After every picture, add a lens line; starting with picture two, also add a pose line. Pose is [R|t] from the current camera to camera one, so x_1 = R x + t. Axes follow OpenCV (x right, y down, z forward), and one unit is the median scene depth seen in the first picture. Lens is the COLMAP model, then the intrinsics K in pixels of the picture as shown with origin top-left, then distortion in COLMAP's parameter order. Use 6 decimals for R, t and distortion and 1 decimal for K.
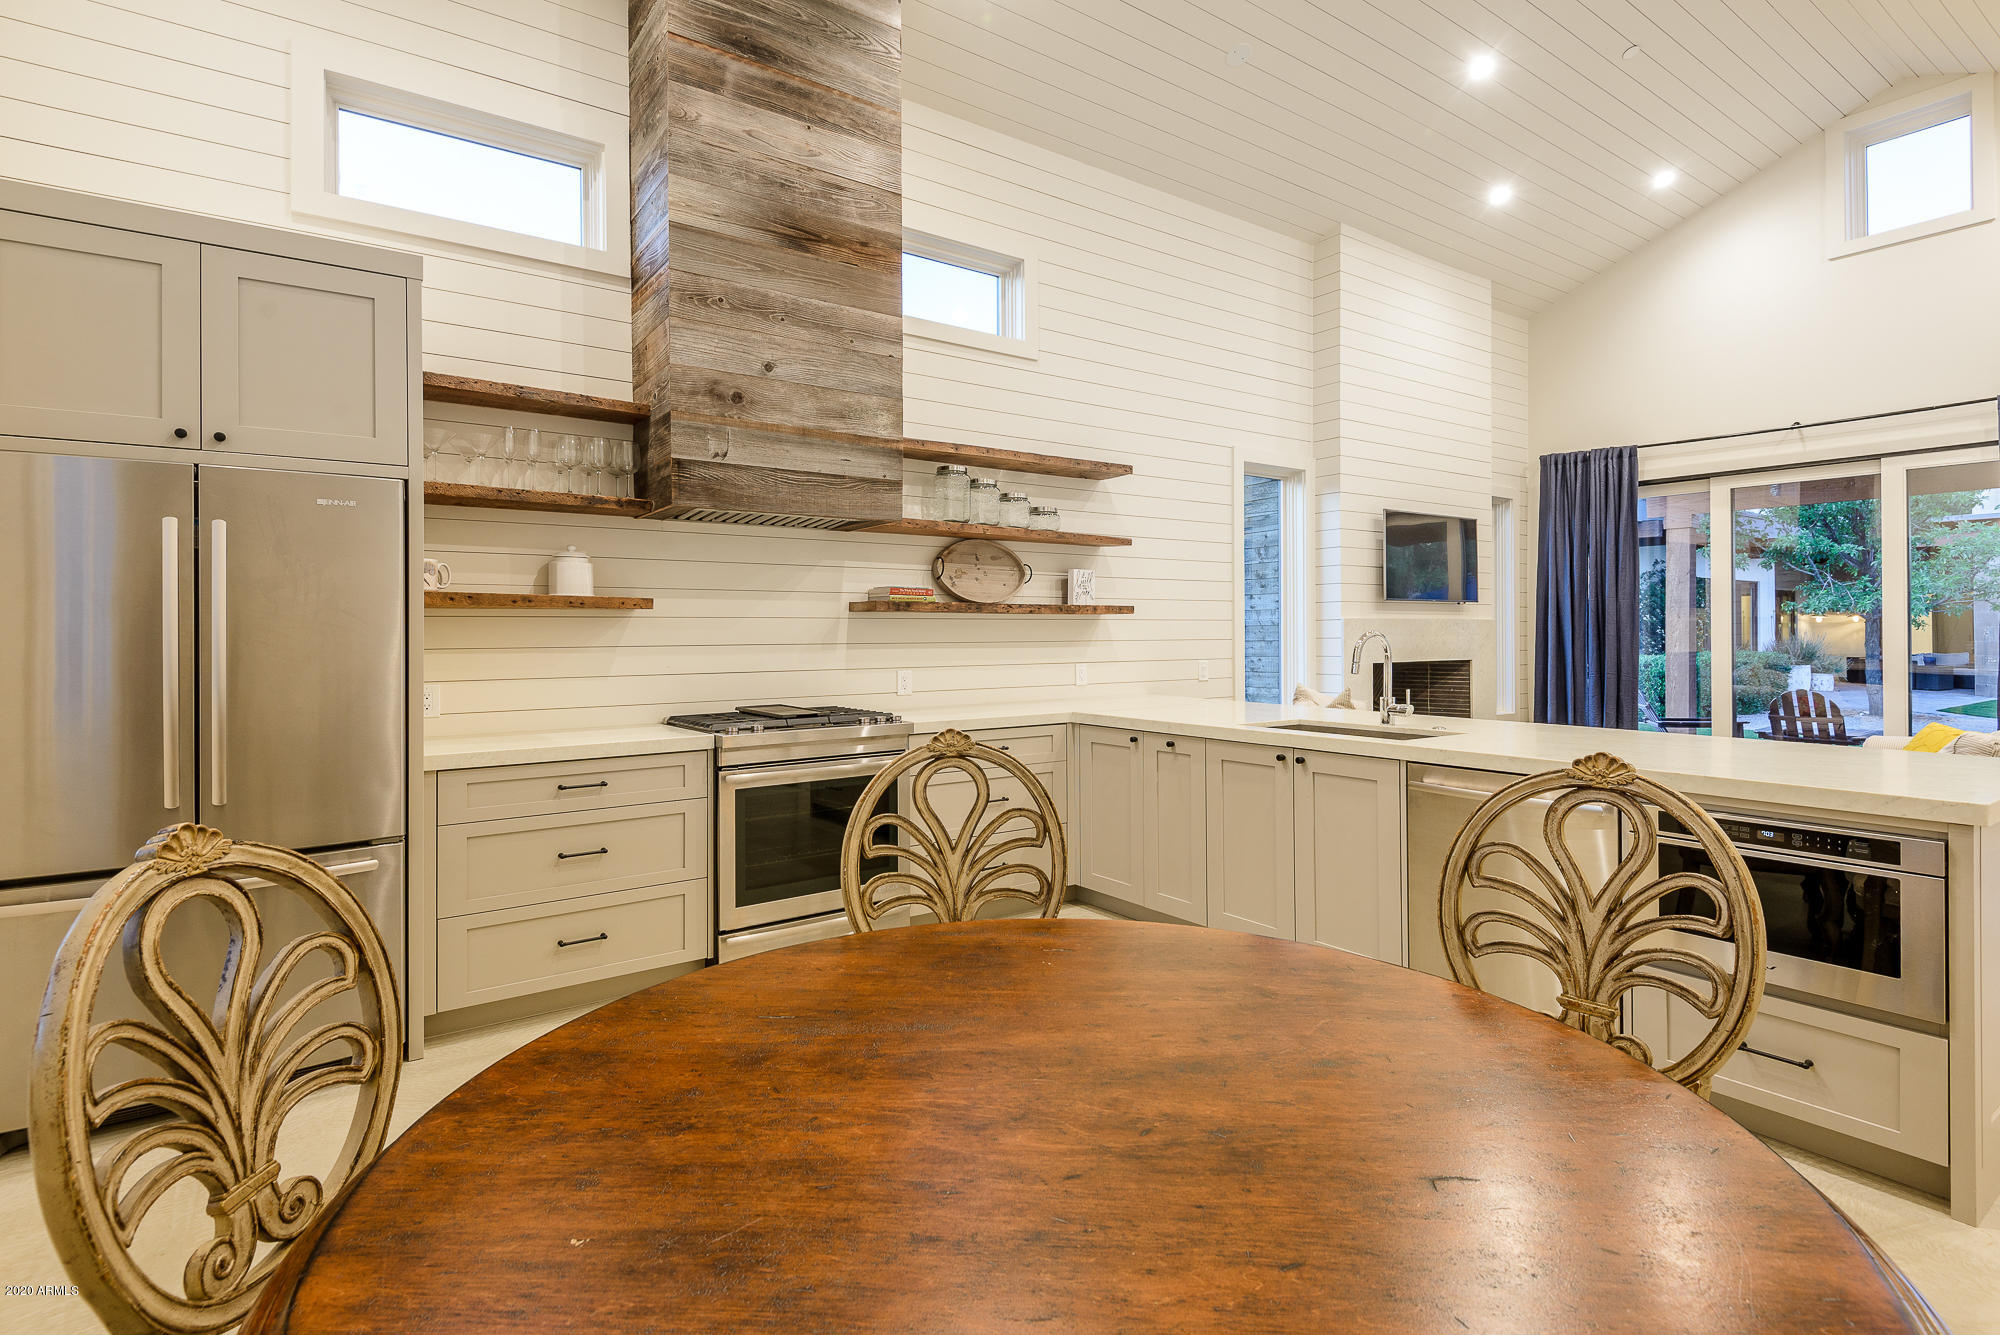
lens RADIAL K [[924.2, 0, 998.4], [0, 924.2, 637.4], [0, 0, 1]] dist [0.004678, -0.000094]
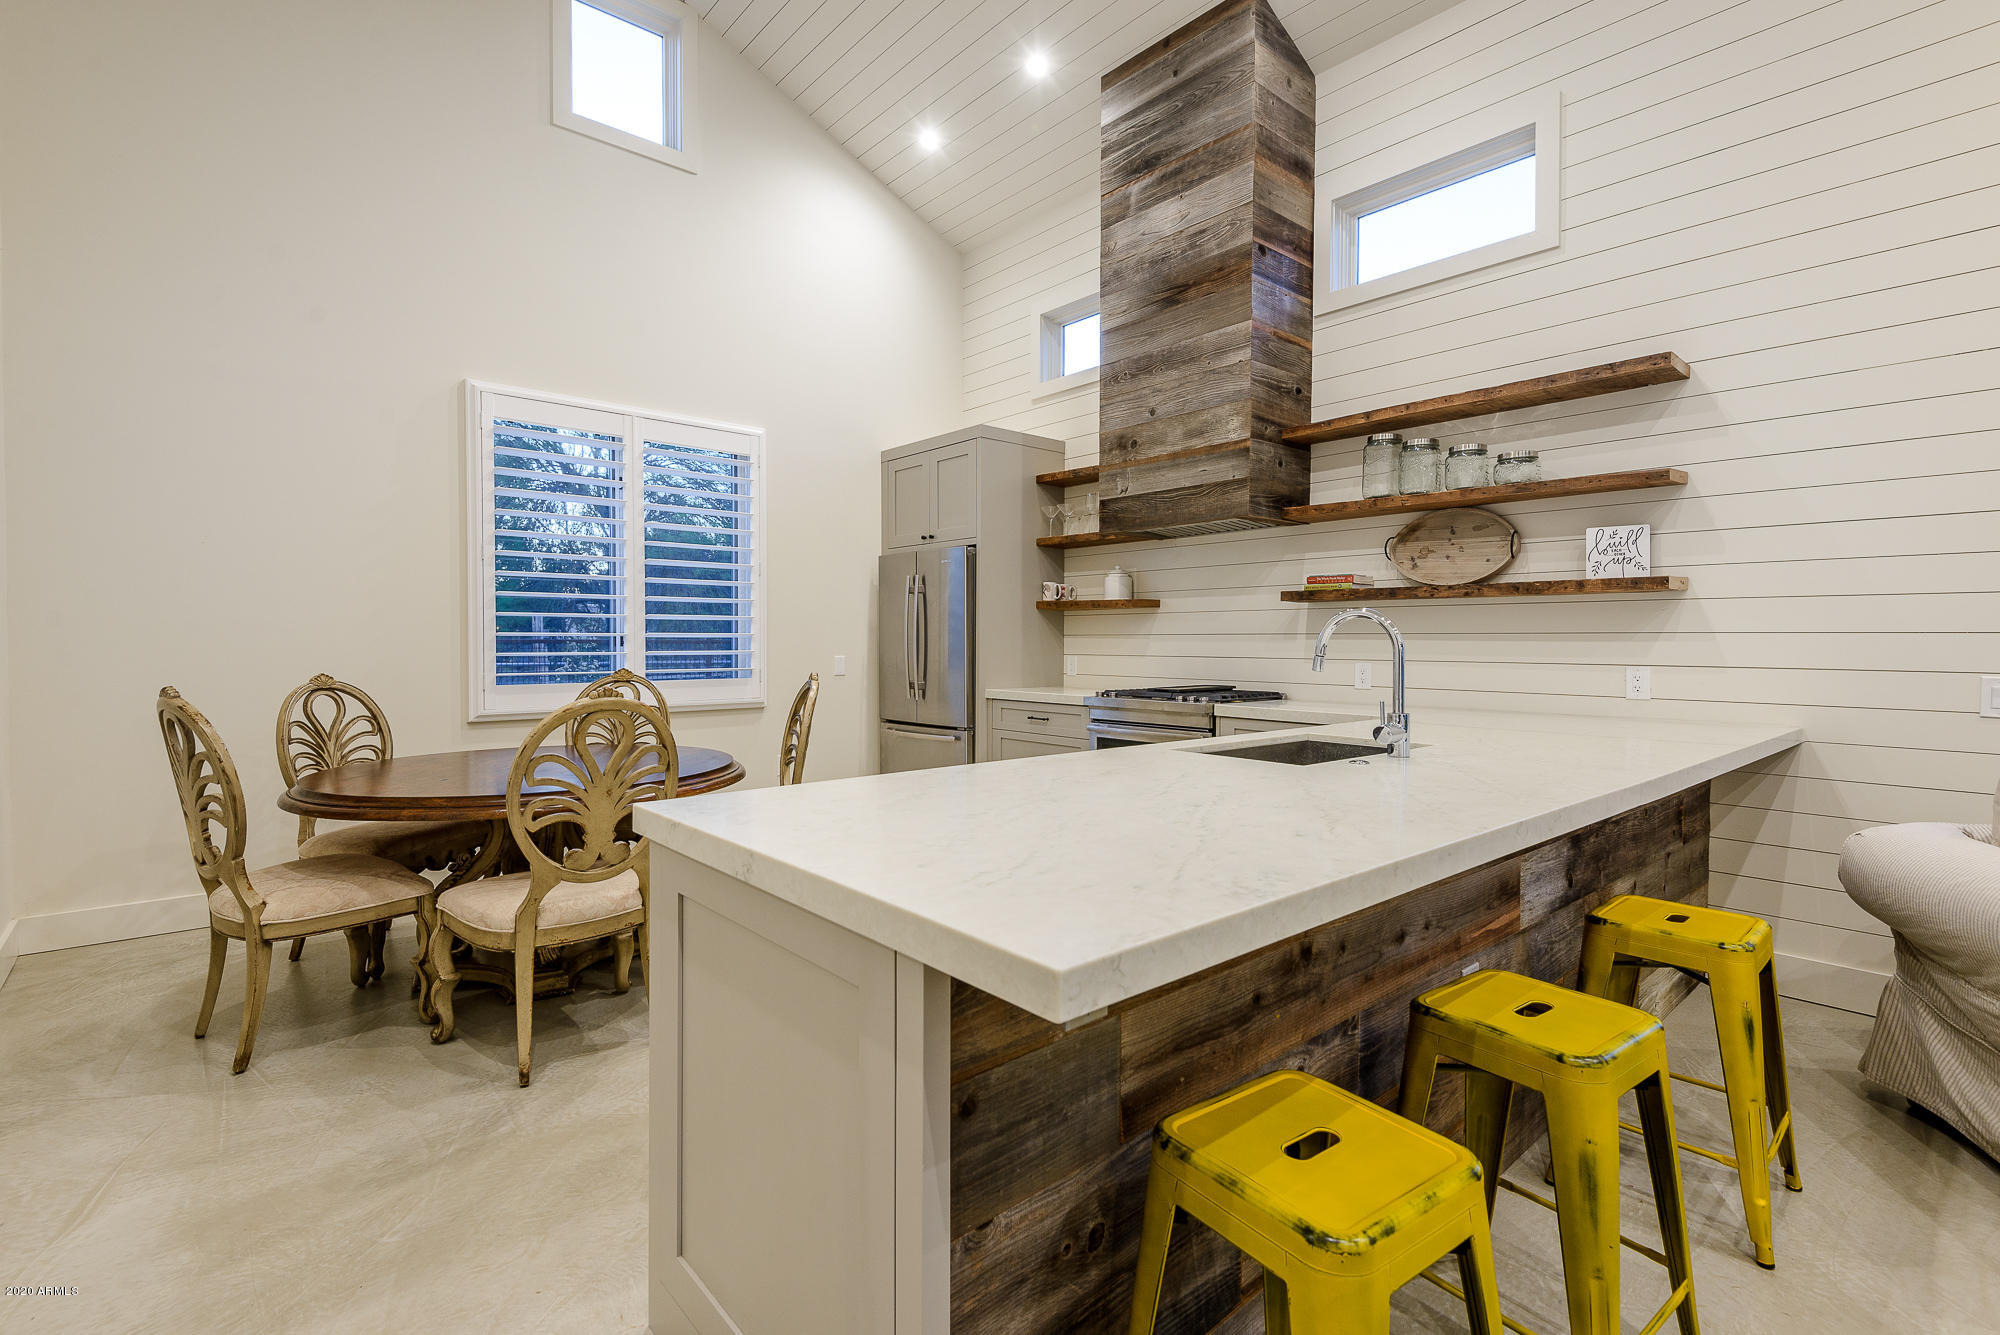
lens RADIAL K [[951.3, 0, 1001.9], [0, 951.3, 659.8], [0, 0, 1]] dist [0.001064, -0.000392]
pose [[0.102461, 0.027406, -0.994359, 0.799705], [-0.003023, 0.999624, 0.027239, 0.007885], [0.994732, 0.000215, 0.102505, 0.516839]]
